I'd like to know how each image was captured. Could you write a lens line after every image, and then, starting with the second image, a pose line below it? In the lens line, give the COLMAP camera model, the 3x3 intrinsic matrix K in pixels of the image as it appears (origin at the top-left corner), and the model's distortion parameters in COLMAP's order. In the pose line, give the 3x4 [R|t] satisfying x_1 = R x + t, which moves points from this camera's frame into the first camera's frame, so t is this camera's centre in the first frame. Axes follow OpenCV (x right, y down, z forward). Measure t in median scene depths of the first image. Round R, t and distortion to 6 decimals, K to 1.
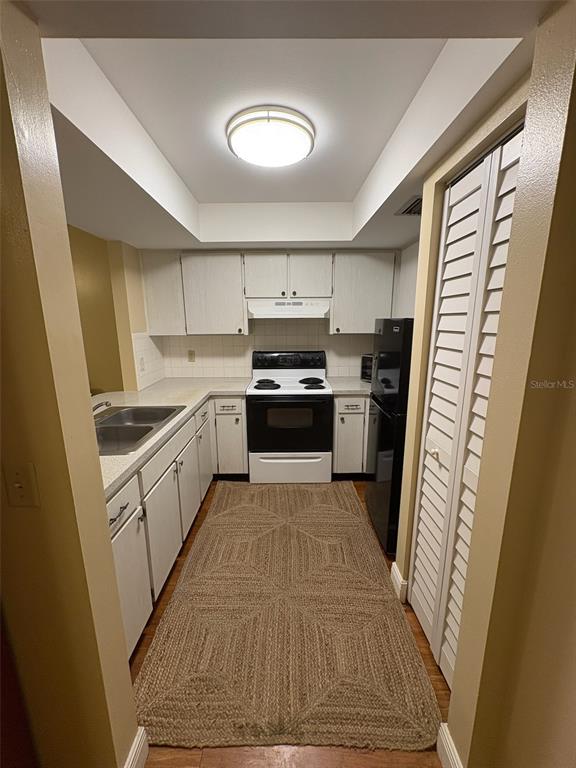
lens RADIAL K [[307.3, 0, 287.4], [0, 307.3, 384.4], [0, 0, 1]] dist [0.001497, 0.000523]
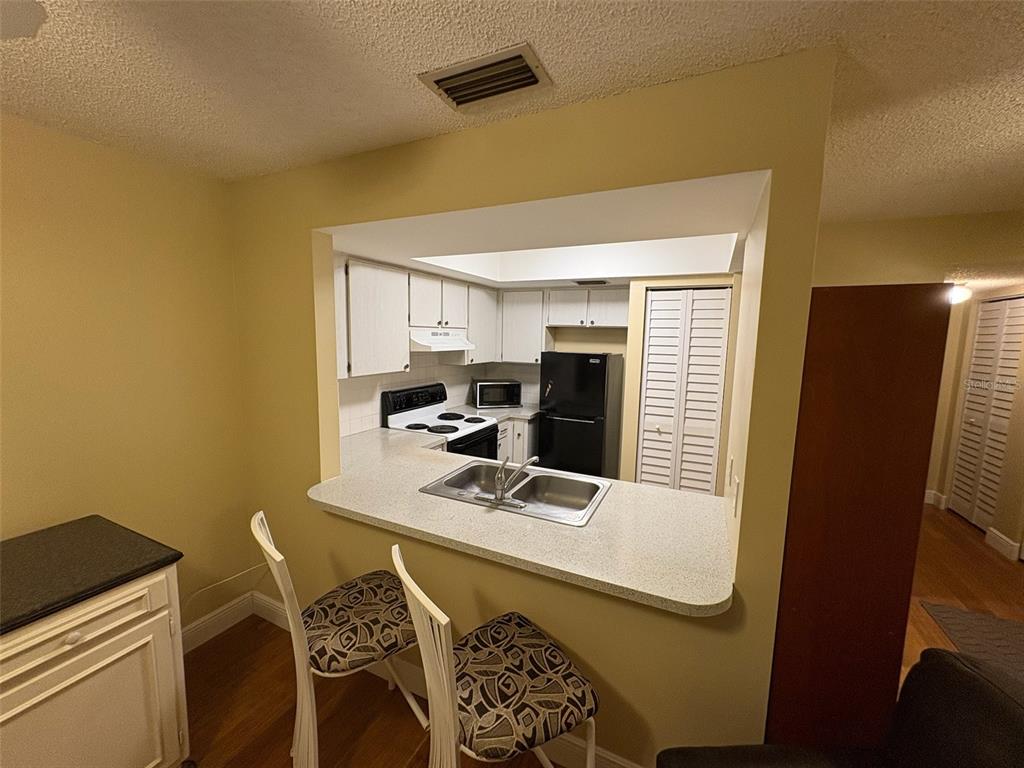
lens RADIAL K [[409.7, 0, 509.3], [0, 409.7, 384.1], [0, 0, 1]] dist [0.001497, 0.000523]
pose [[0.440605, -0.095677, 0.892588, -0.986333], [0.161793, 0.986485, 0.025877, -0.117163], [-0.883001, 0.133013, 0.450130, 0.306801]]
